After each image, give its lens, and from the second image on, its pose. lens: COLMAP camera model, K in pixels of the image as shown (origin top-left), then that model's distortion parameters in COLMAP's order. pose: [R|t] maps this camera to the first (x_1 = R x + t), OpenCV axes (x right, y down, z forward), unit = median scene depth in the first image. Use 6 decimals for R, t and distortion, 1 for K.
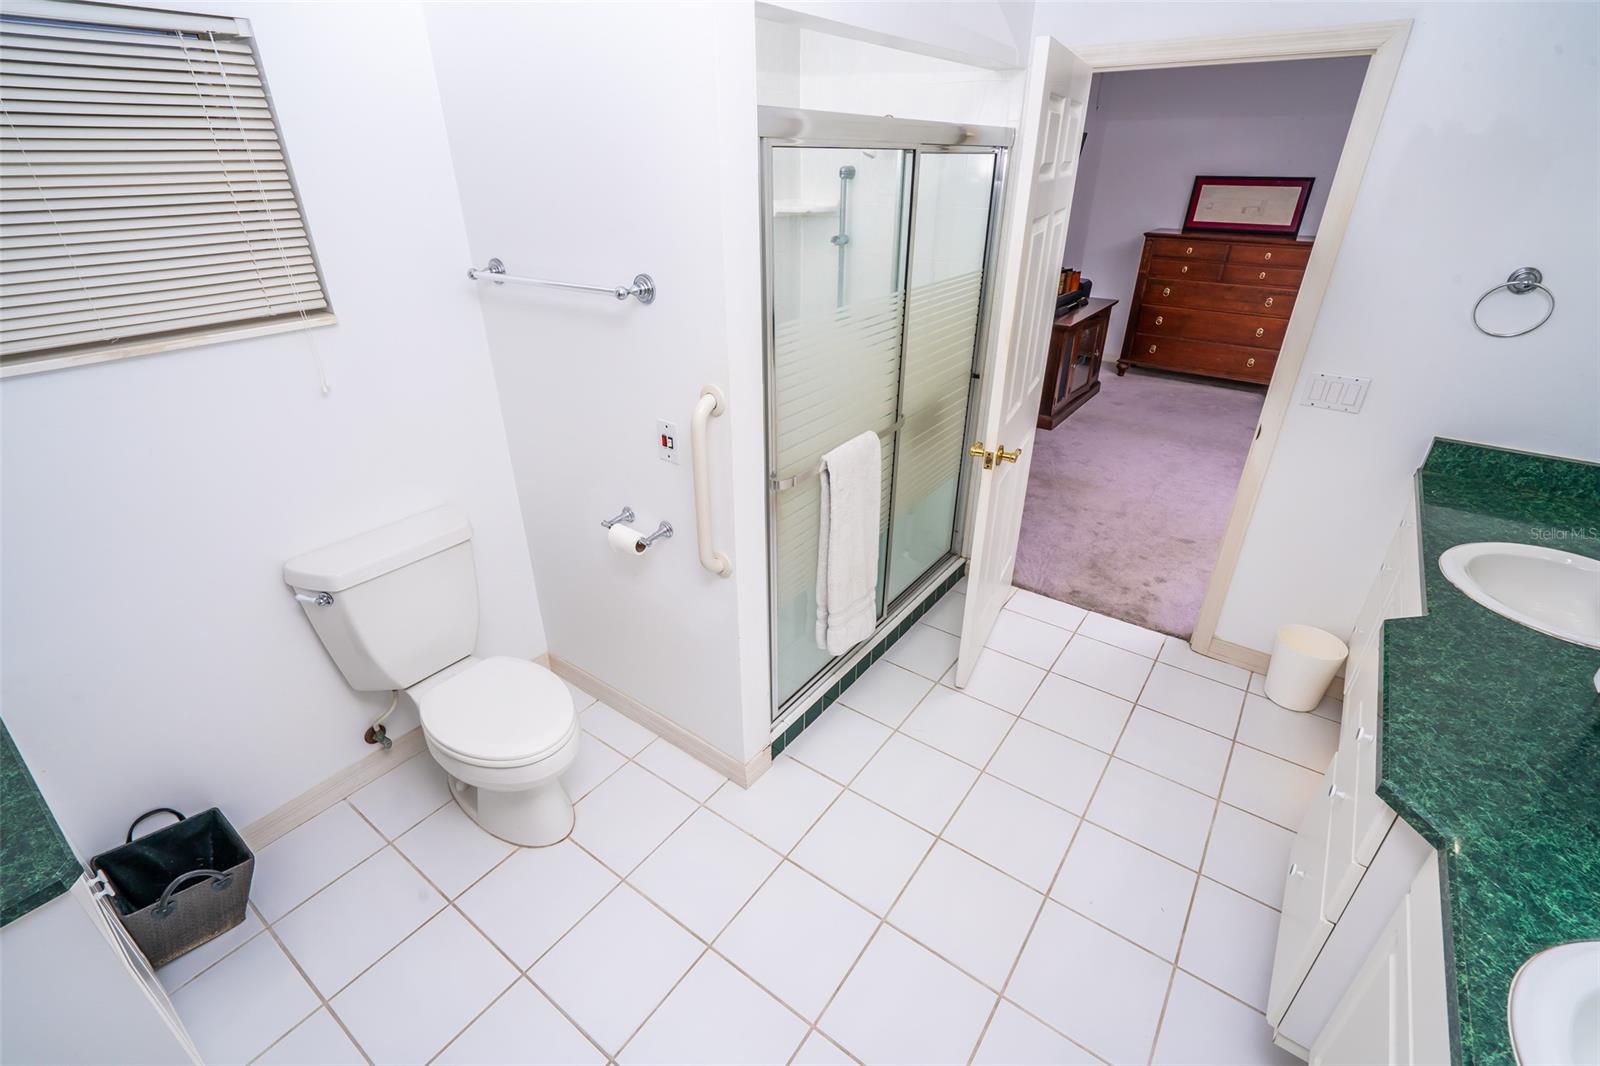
lens RADIAL K [[720.3, 0, 794.4], [0, 720.3, 535.6], [0, 0, 1]] dist [-0.005306, 0.001555]
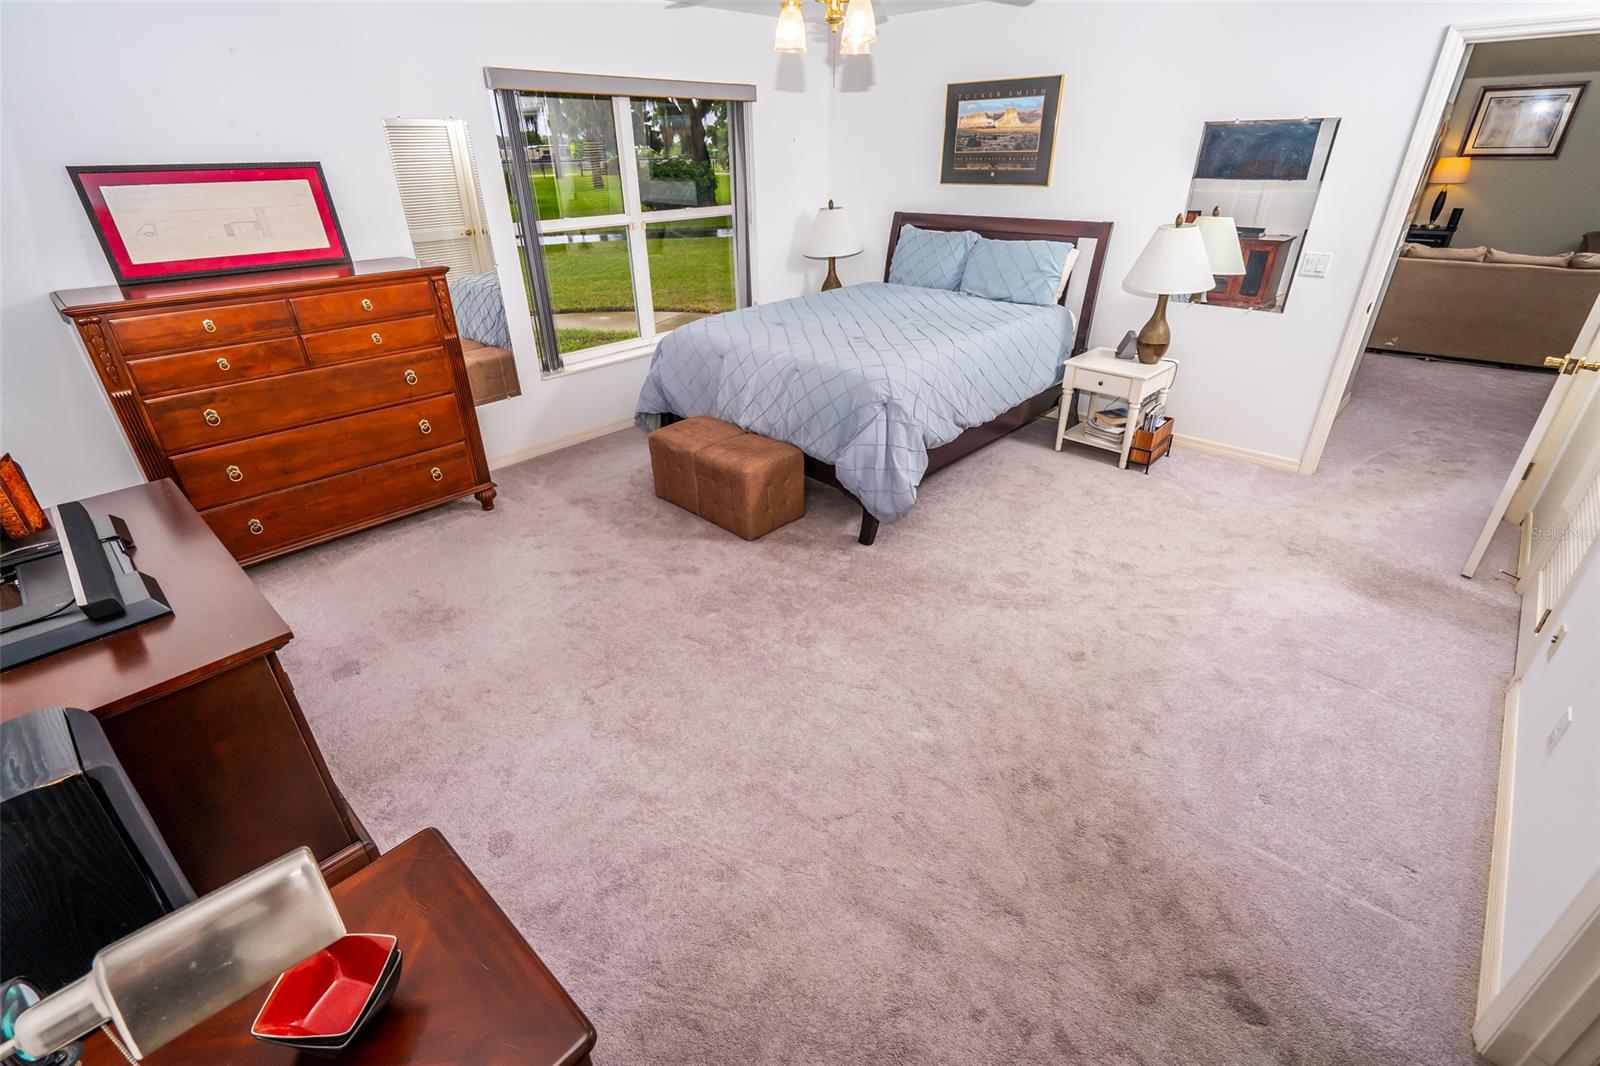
lens RADIAL K [[720.3, 0, 799.8], [0, 720.3, 529.9], [0, 0, 1]] dist [-0.005306, 0.001555]
pose [[0.111450, -0.467876, 0.876739, 0.221897], [0.471537, 0.801493, 0.367780, -0.495920], [-0.874776, 0.372425, 0.309947, 1.008001]]
